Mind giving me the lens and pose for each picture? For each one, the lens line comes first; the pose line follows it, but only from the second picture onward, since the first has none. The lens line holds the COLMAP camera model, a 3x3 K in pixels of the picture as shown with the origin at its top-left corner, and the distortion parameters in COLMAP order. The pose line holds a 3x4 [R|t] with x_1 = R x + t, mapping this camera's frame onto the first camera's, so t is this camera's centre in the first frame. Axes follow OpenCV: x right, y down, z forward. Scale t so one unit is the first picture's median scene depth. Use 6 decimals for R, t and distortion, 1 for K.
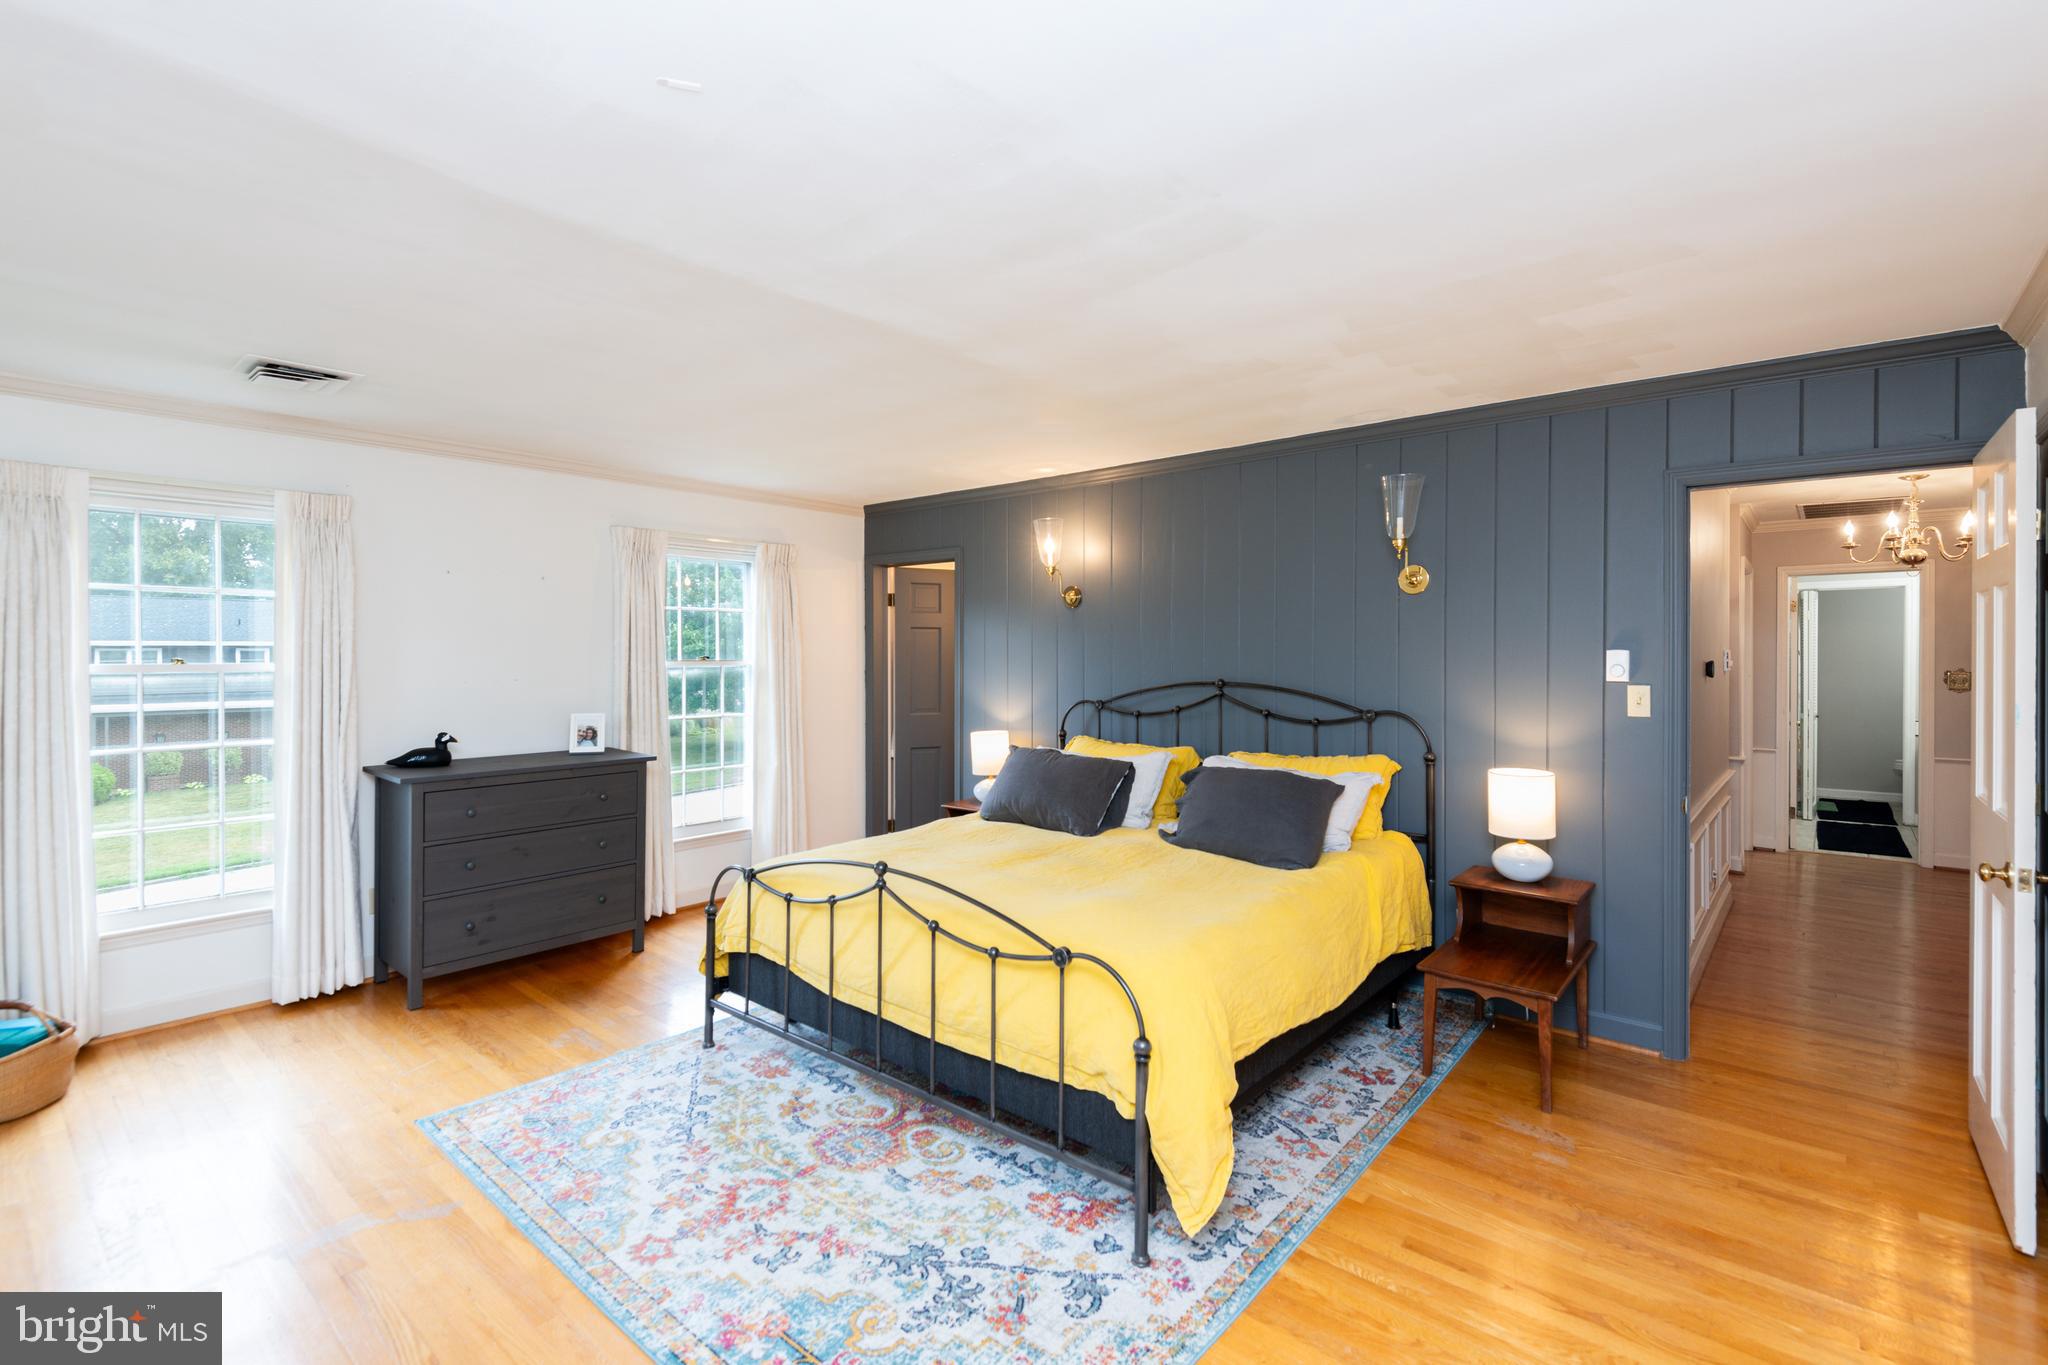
lens RADIAL K [[936.7, 0, 1025.2], [0, 936.7, 652.0], [0, 0, 1]] dist [0.033353, -0.017470]
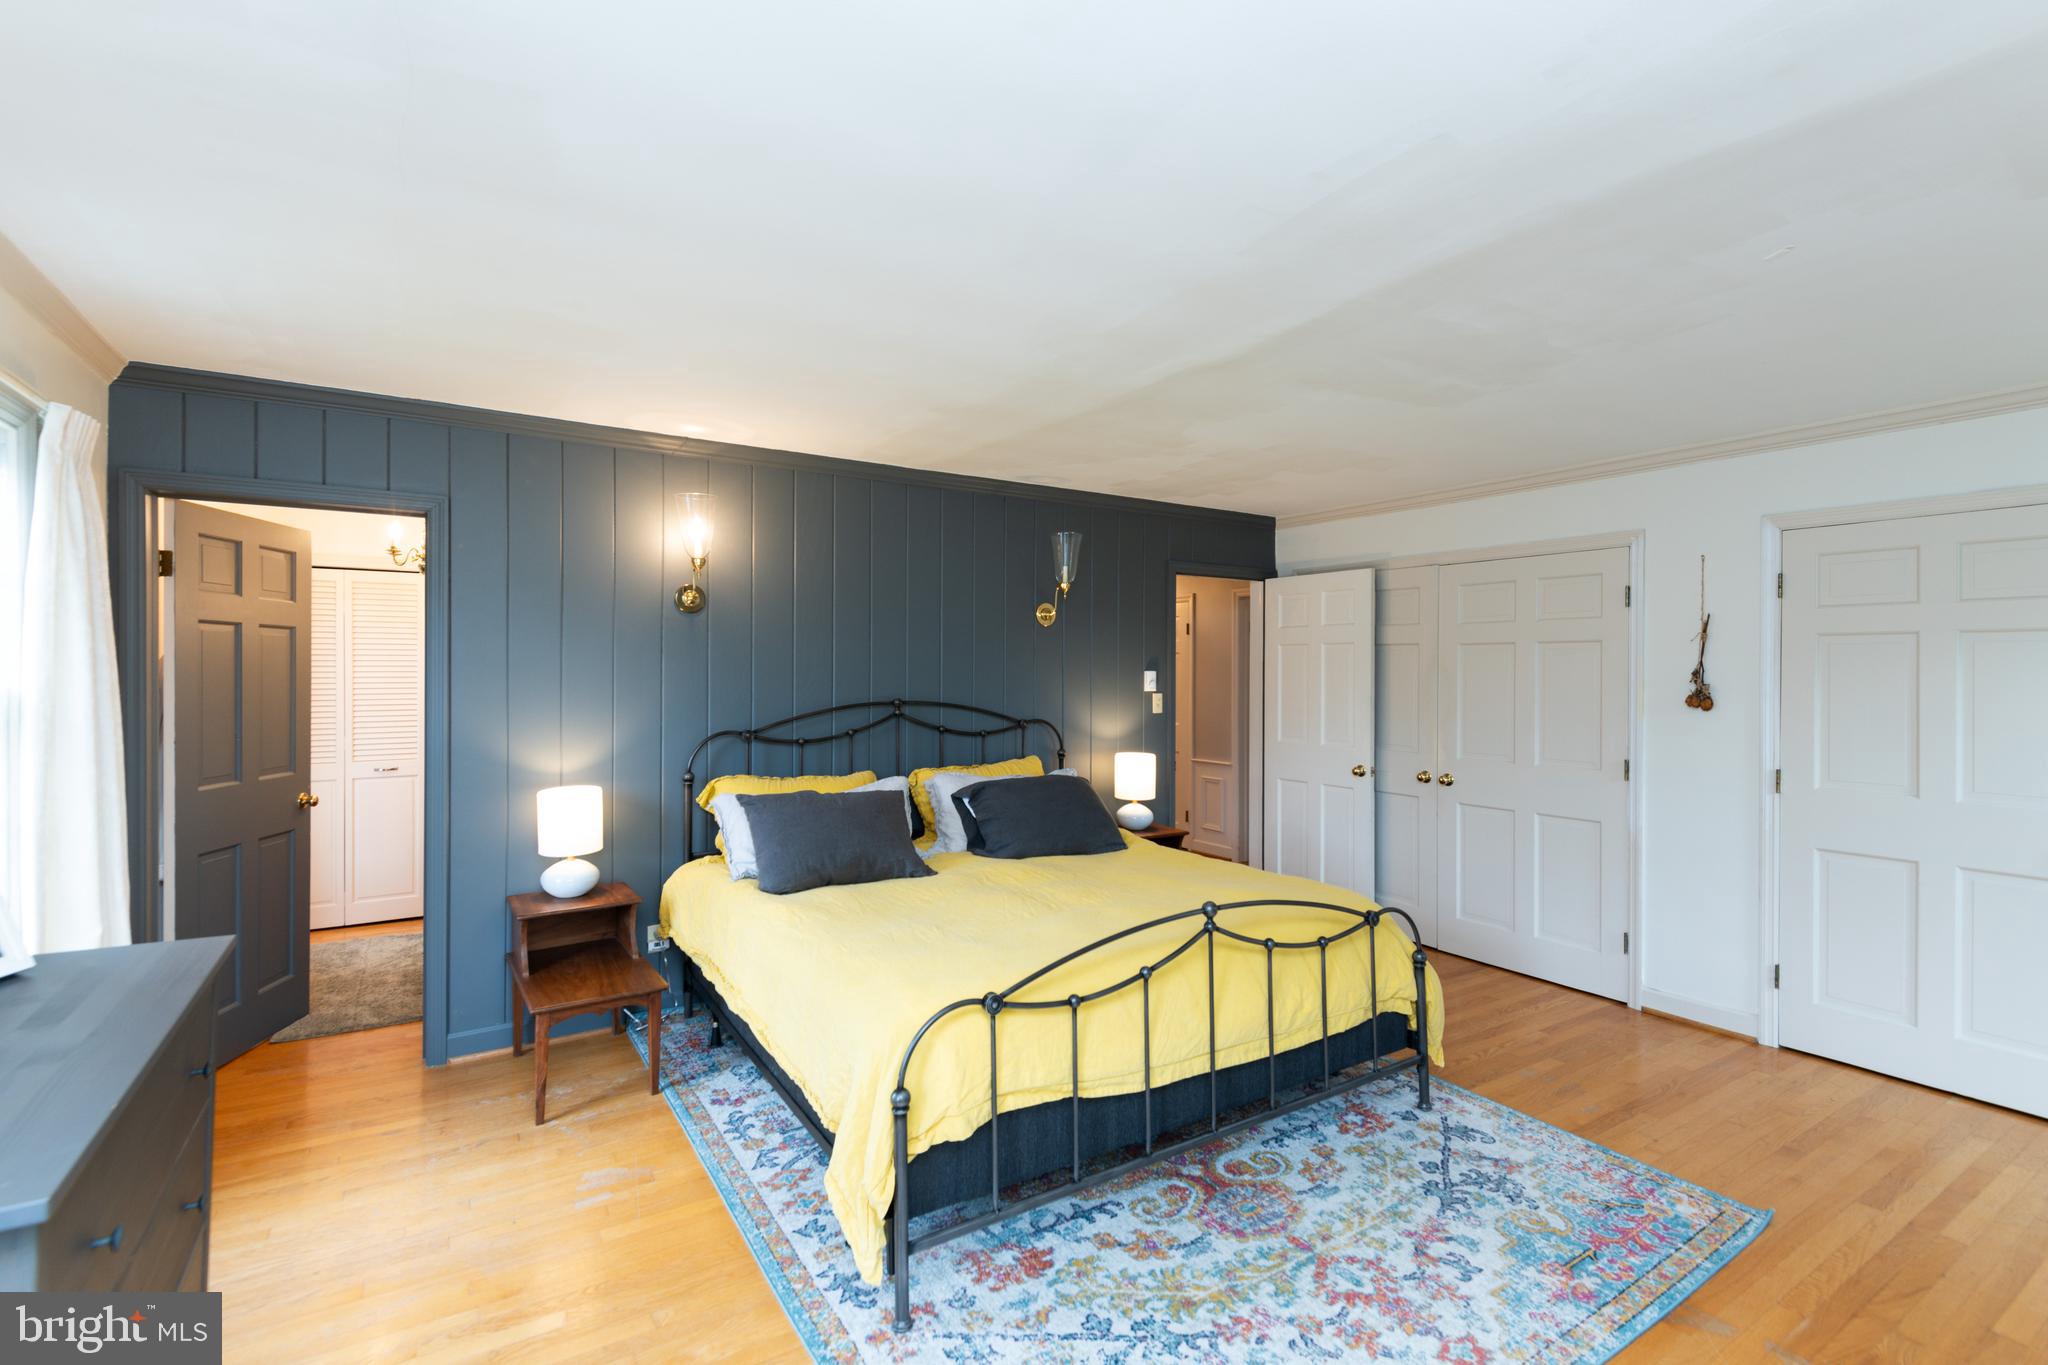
lens RADIAL K [[936.7, 0, 1025.2], [0, 936.7, 652.0], [0, 0, 1]] dist [0.033353, -0.017470]
pose [[0.279162, 0.019866, 0.960039, -1.054572], [-0.006850, 0.999802, -0.018697, -0.003972], [-0.960220, -0.001357, 0.279243, 0.880296]]
